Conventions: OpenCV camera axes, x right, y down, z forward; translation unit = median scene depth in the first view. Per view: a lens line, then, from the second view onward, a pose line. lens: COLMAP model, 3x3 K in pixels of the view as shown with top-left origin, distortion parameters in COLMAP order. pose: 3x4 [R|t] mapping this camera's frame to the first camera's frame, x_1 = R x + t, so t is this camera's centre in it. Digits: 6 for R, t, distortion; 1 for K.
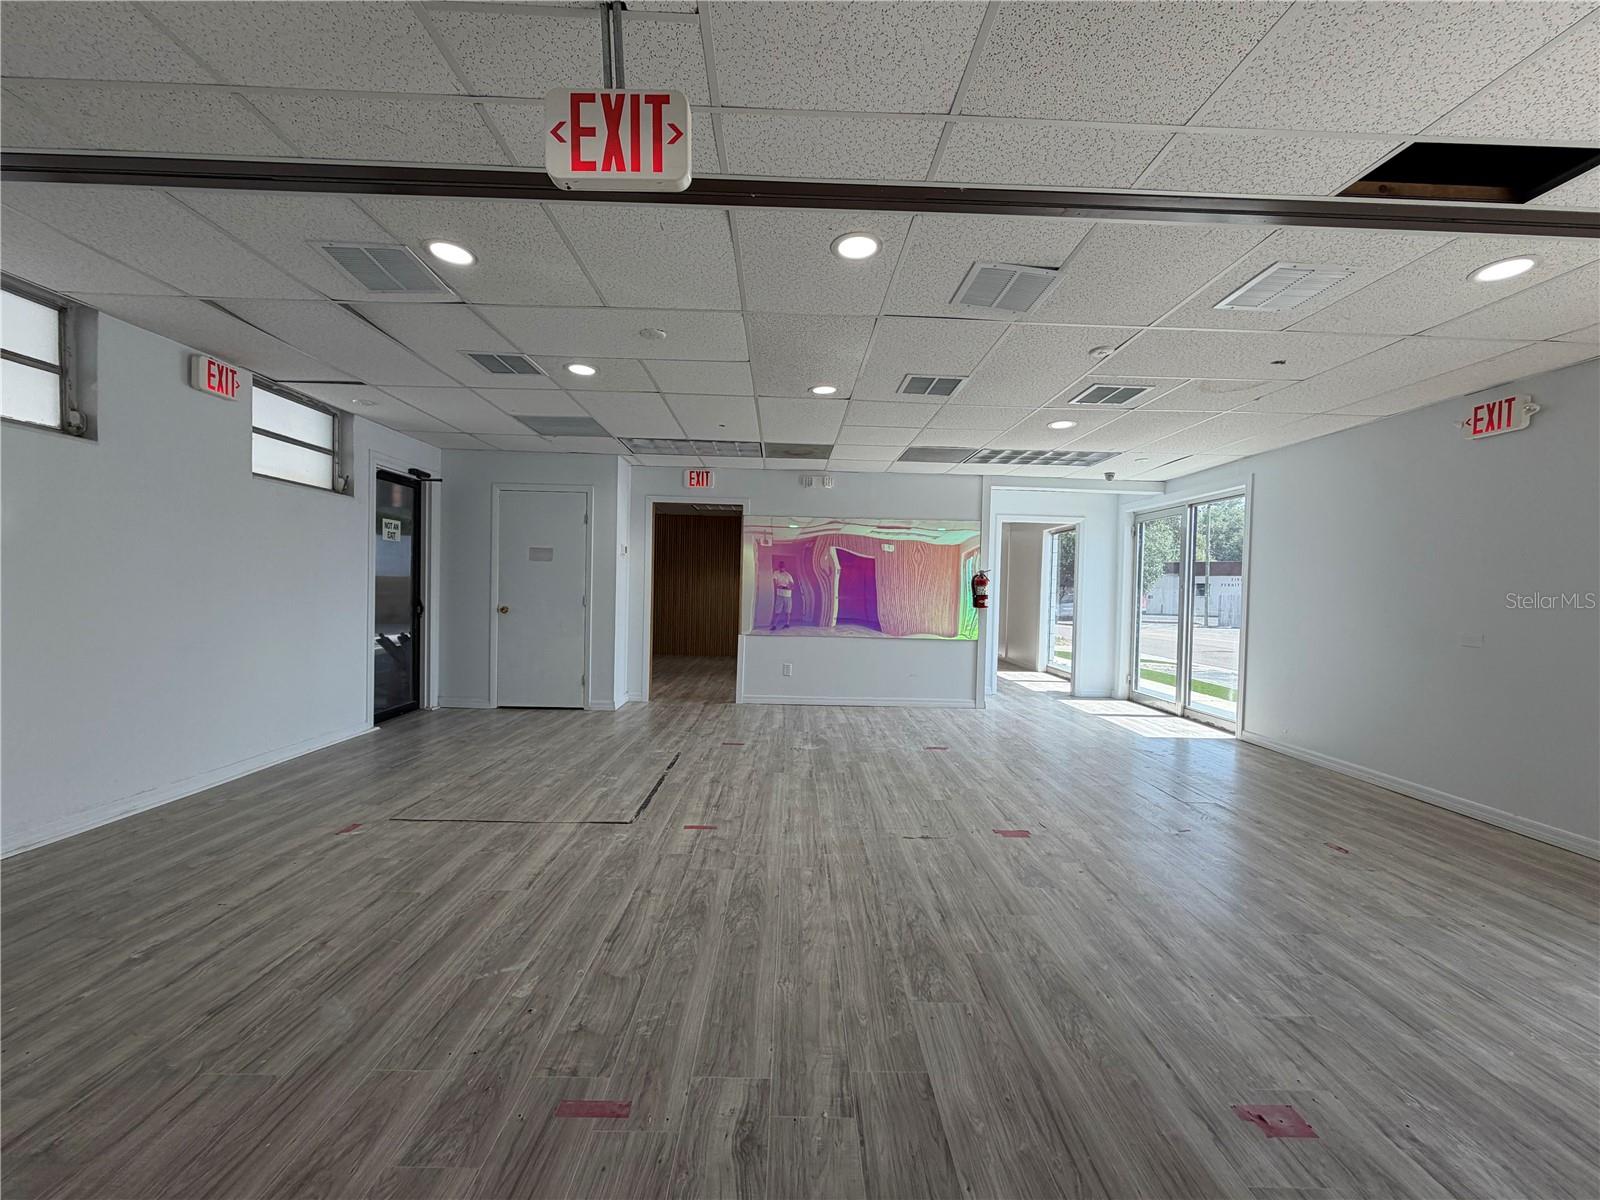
lens RADIAL K [[637.1, 0, 796.4], [0, 637.1, 602.1], [0, 0, 1]] dist [-0.000585, 0.000573]
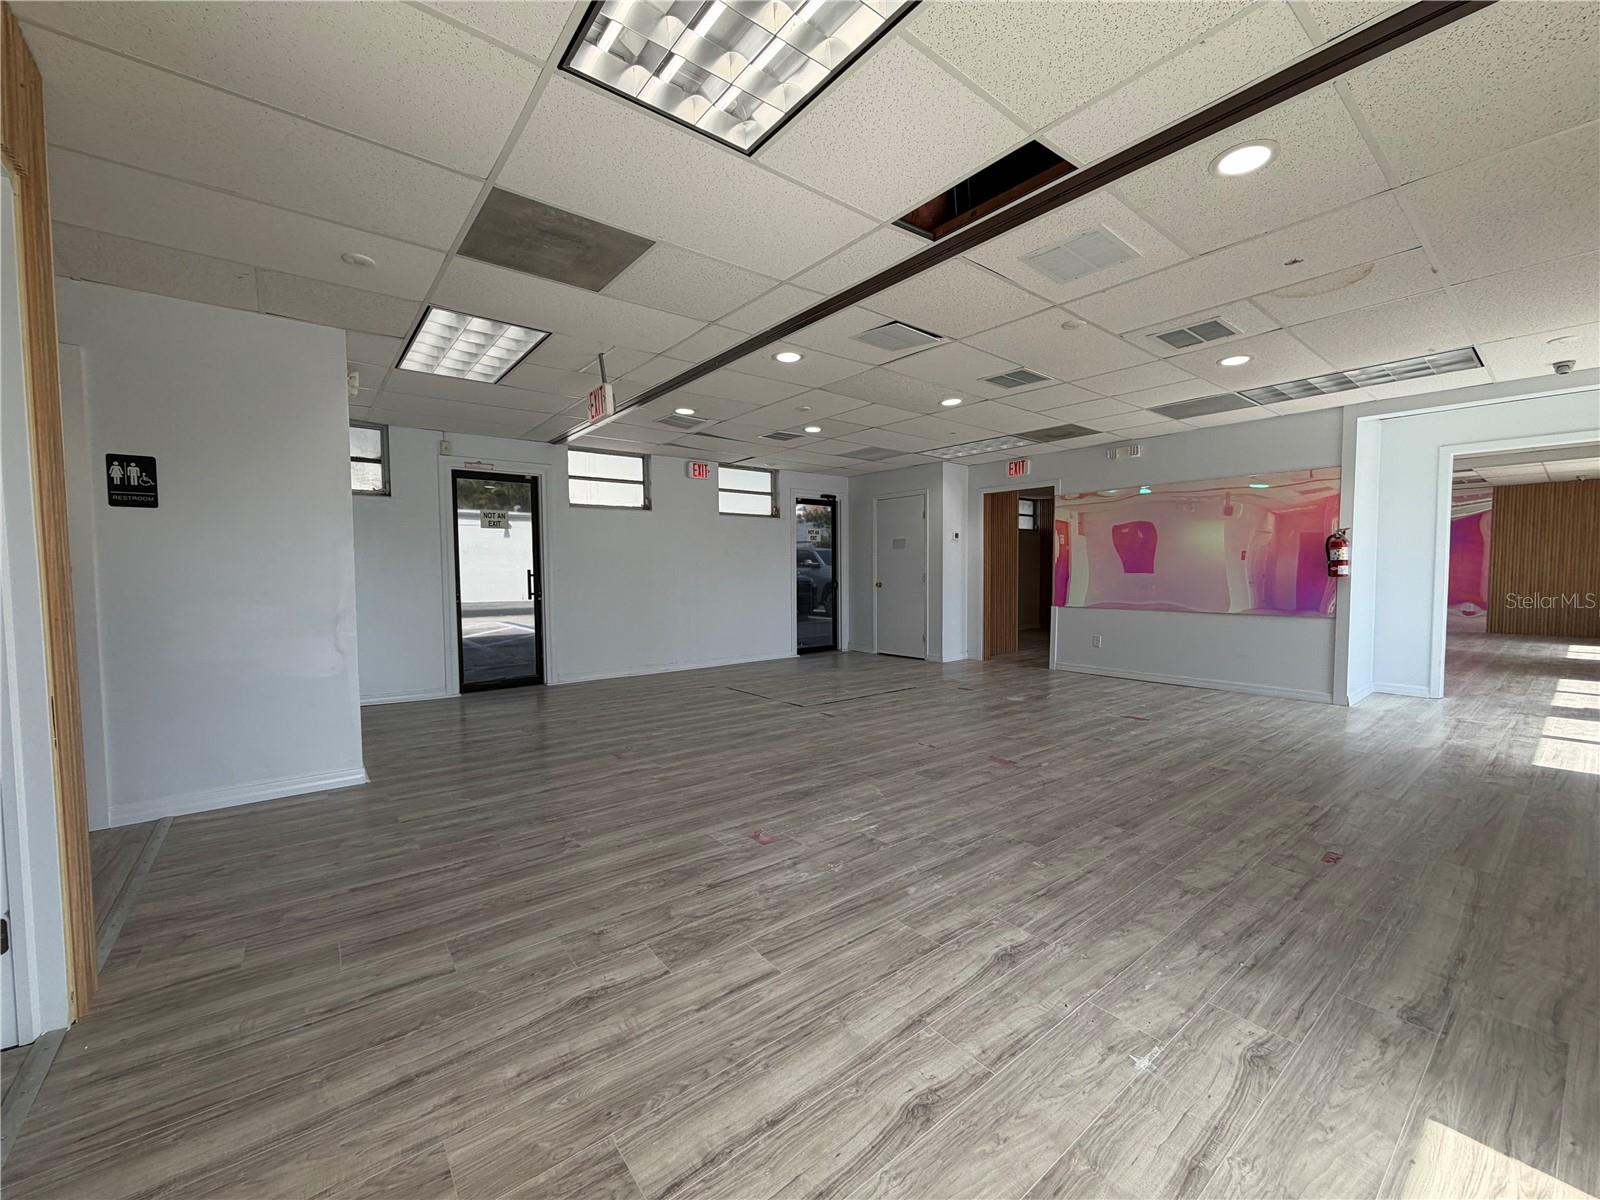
lens RADIAL K [[637.1, 0, 795.3], [0, 637.1, 605.8], [0, 0, 1]] dist [-0.000585, 0.000573]
pose [[0.608081, 0.015721, -0.793719, 1.008530], [0.005958, 0.999685, 0.024365, 0.042482], [0.793853, -0.019545, 0.607796, -0.017582]]
